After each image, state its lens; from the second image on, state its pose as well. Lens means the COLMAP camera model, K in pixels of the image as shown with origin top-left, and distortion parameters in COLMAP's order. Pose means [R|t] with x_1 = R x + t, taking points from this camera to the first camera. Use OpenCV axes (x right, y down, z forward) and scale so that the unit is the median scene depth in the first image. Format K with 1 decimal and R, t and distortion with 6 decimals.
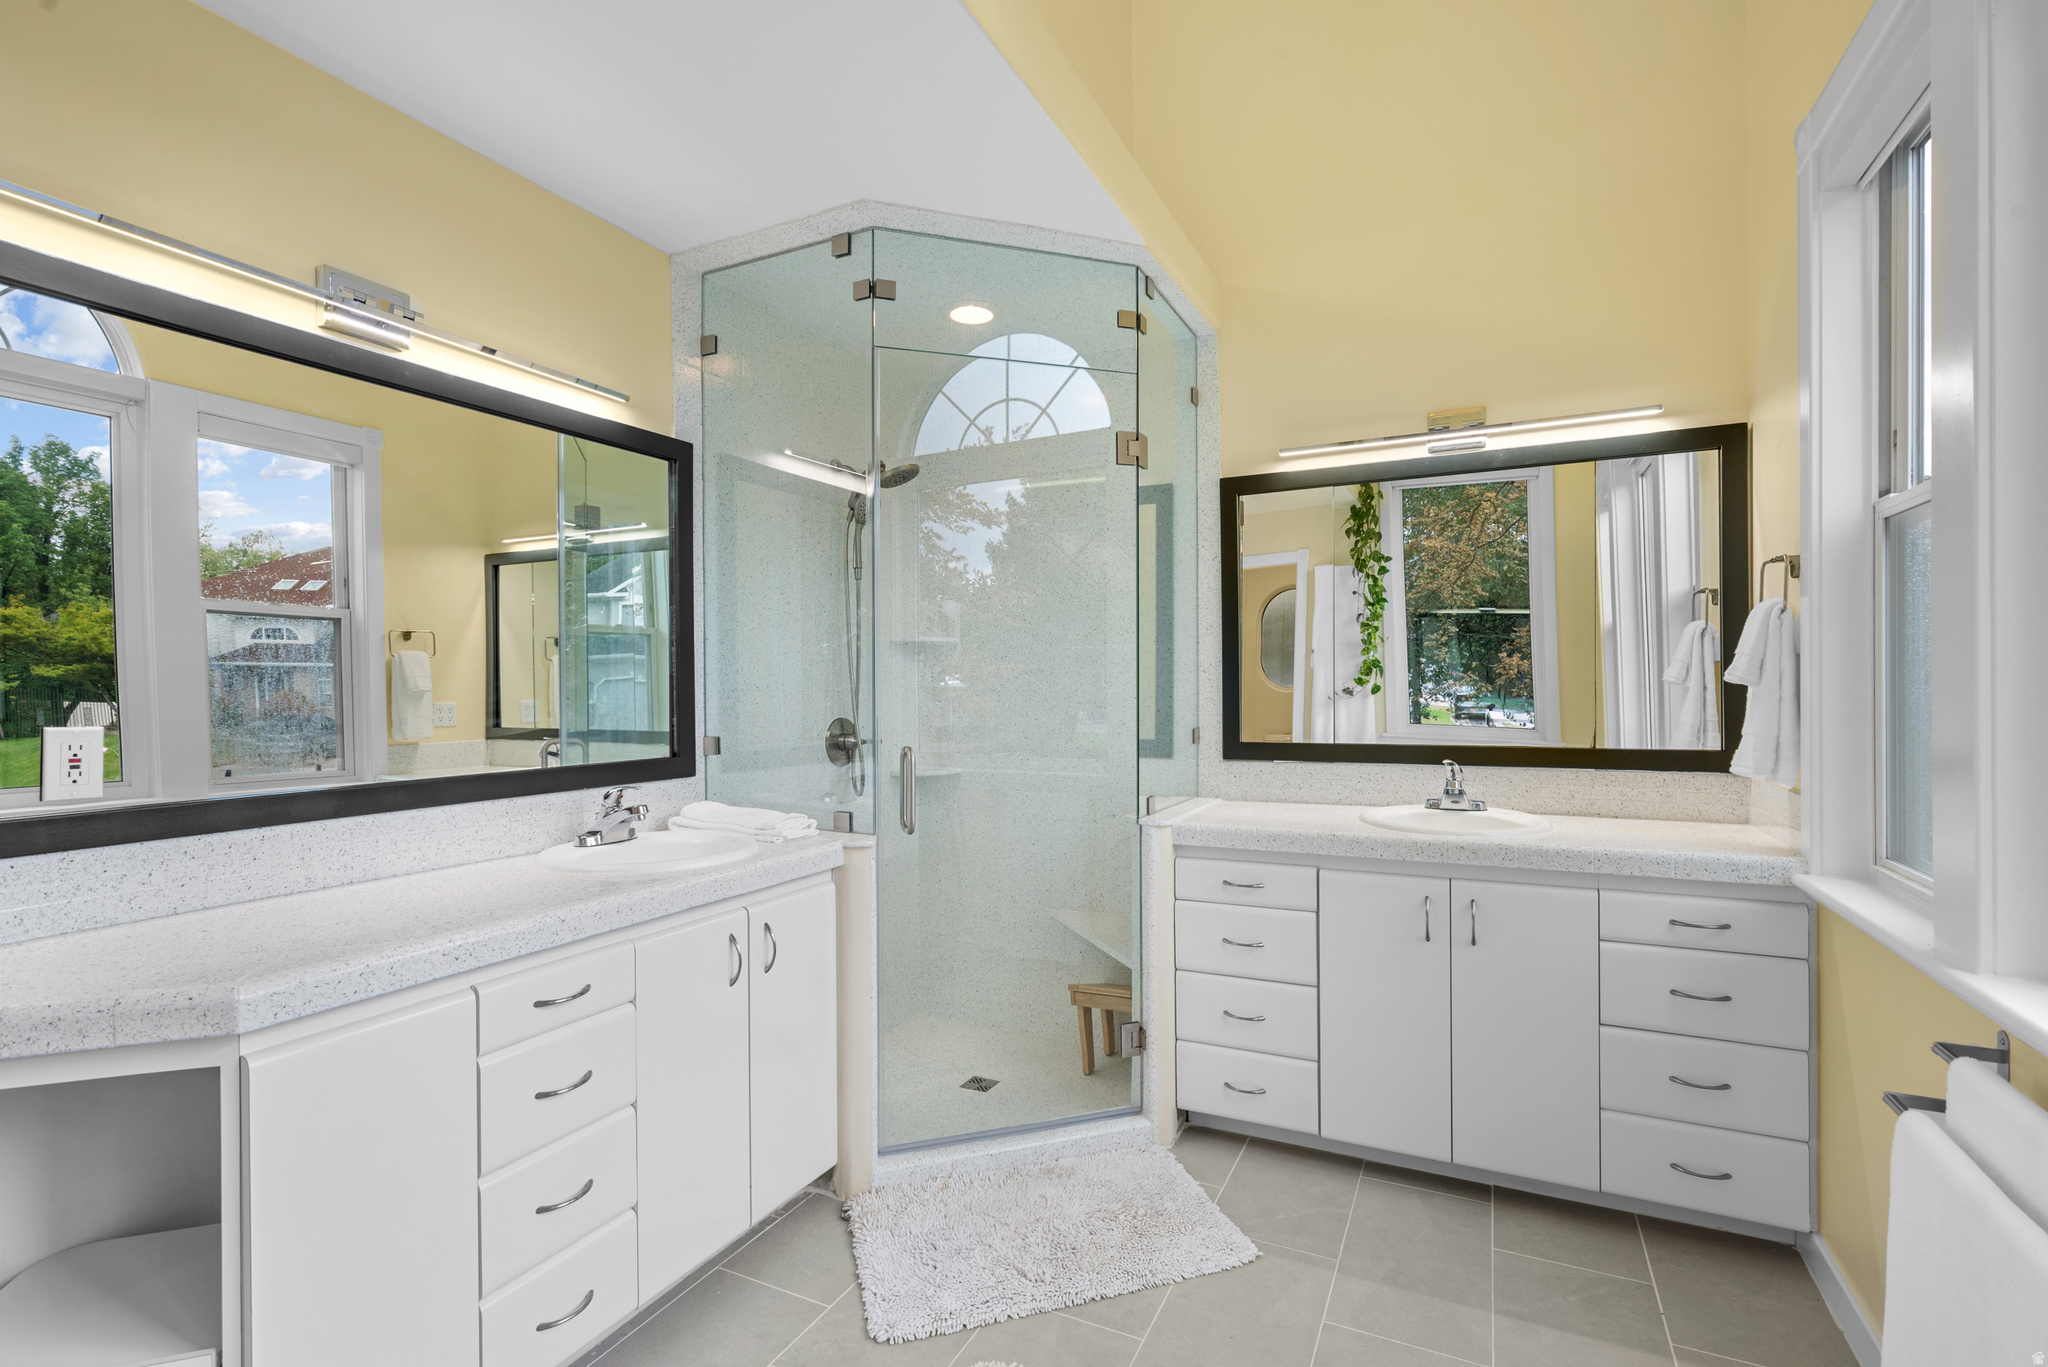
lens RADIAL K [[933.3, 0, 1024.0], [0, 933.3, 683.5], [0, 0, 1]] dist [0.003299, 0.000051]
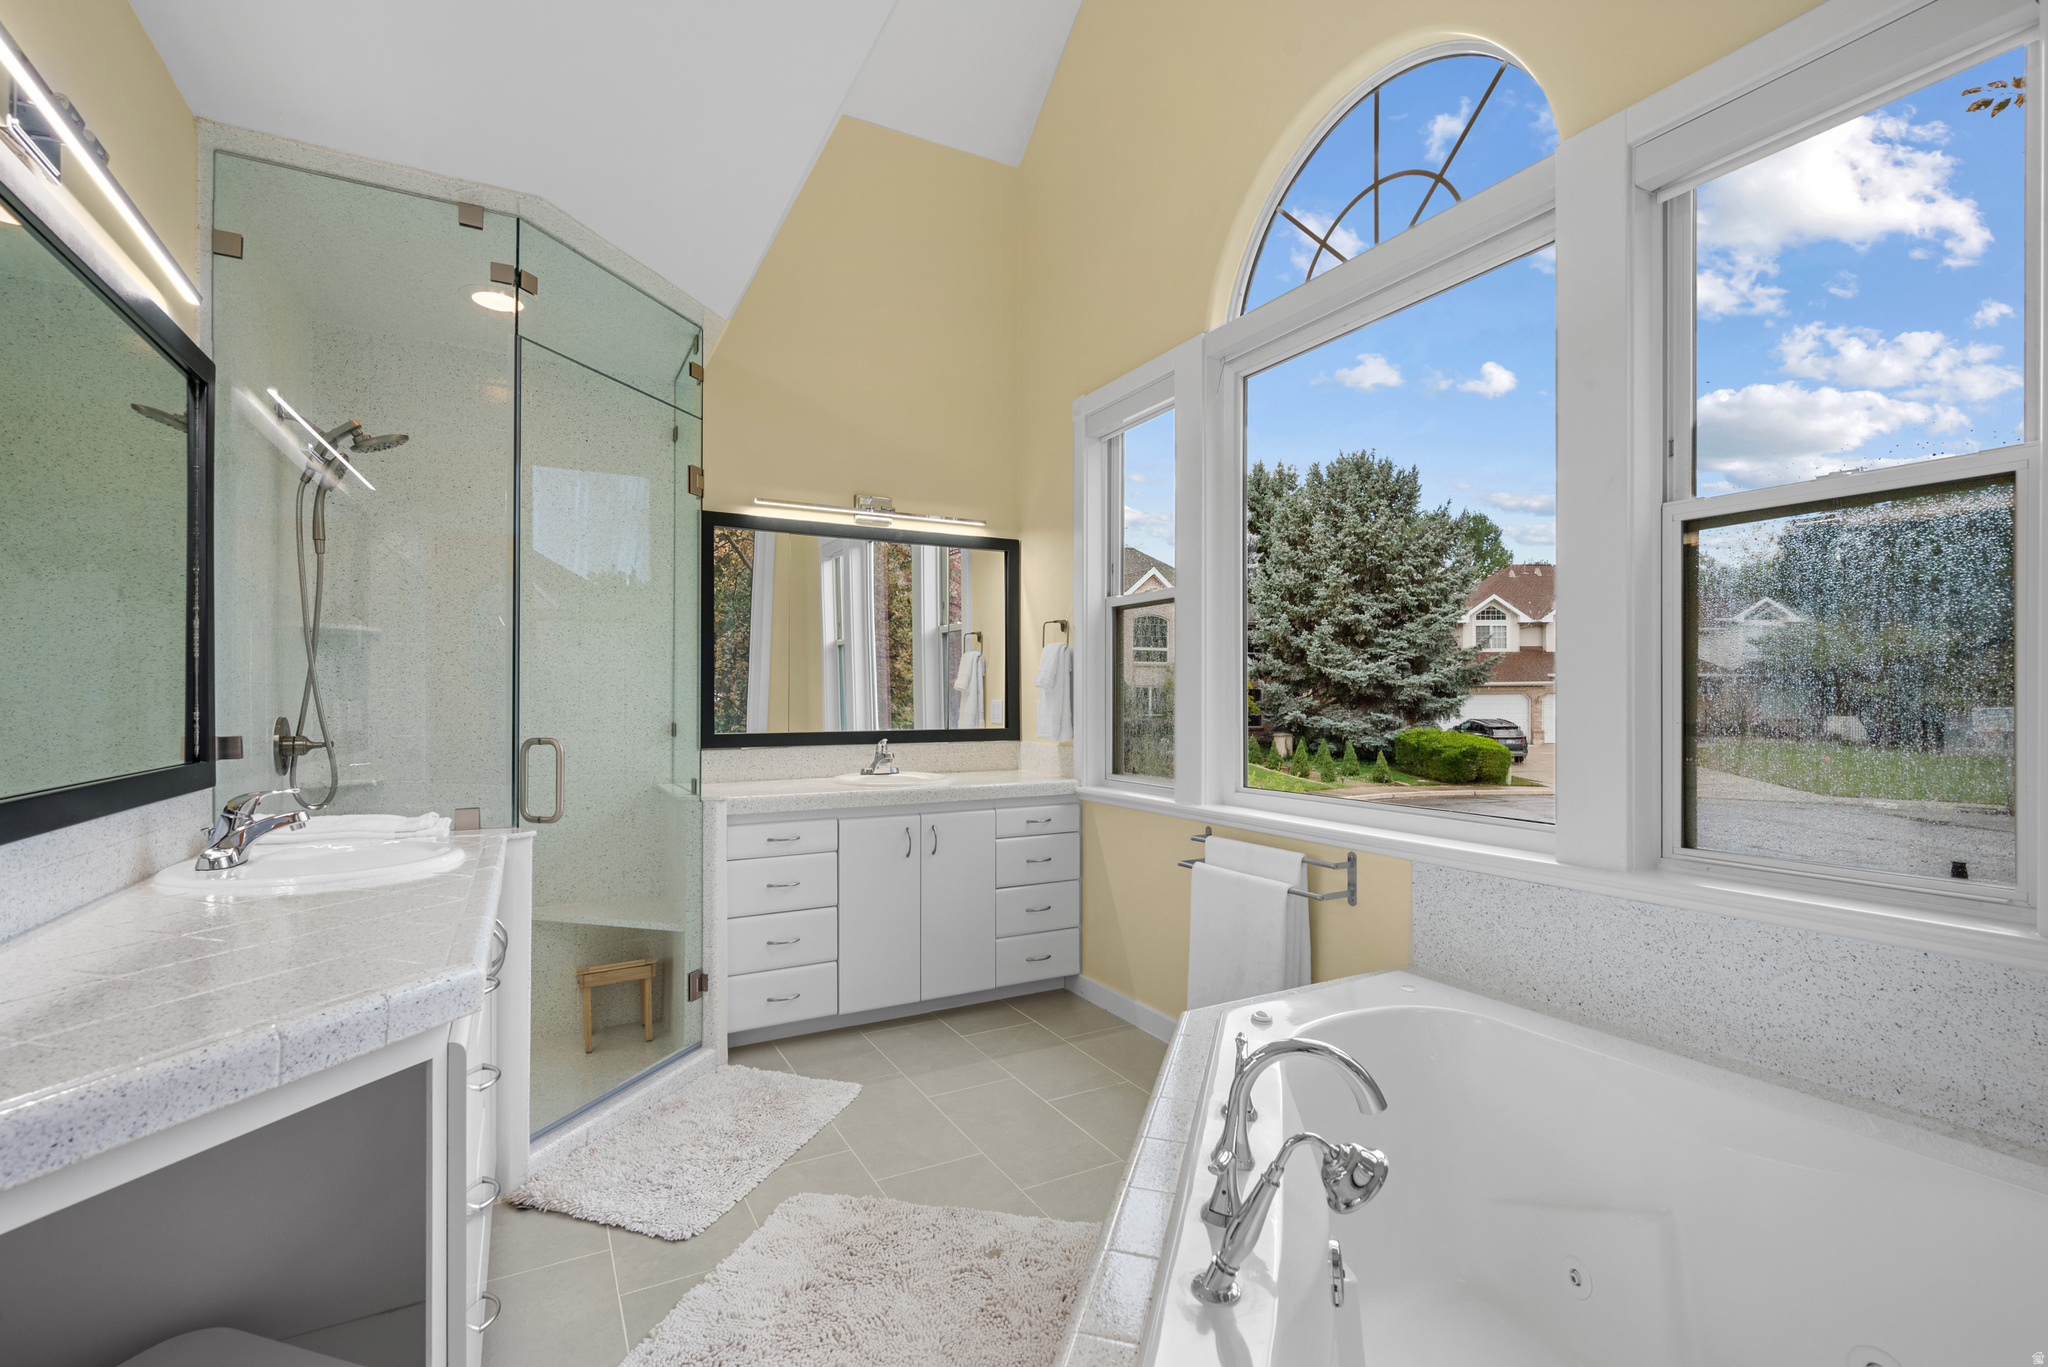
lens RADIAL K [[924.4, 0, 1024.0], [0, 924.4, 683.5], [0, 0, 1]] dist [0.000595, 0.000205]
pose [[0.576496, 0.021001, 0.816830, -0.634329], [-0.006776, 0.999758, -0.020921, 0.025632], [-0.817072, 0.006526, 0.576499, -0.006075]]
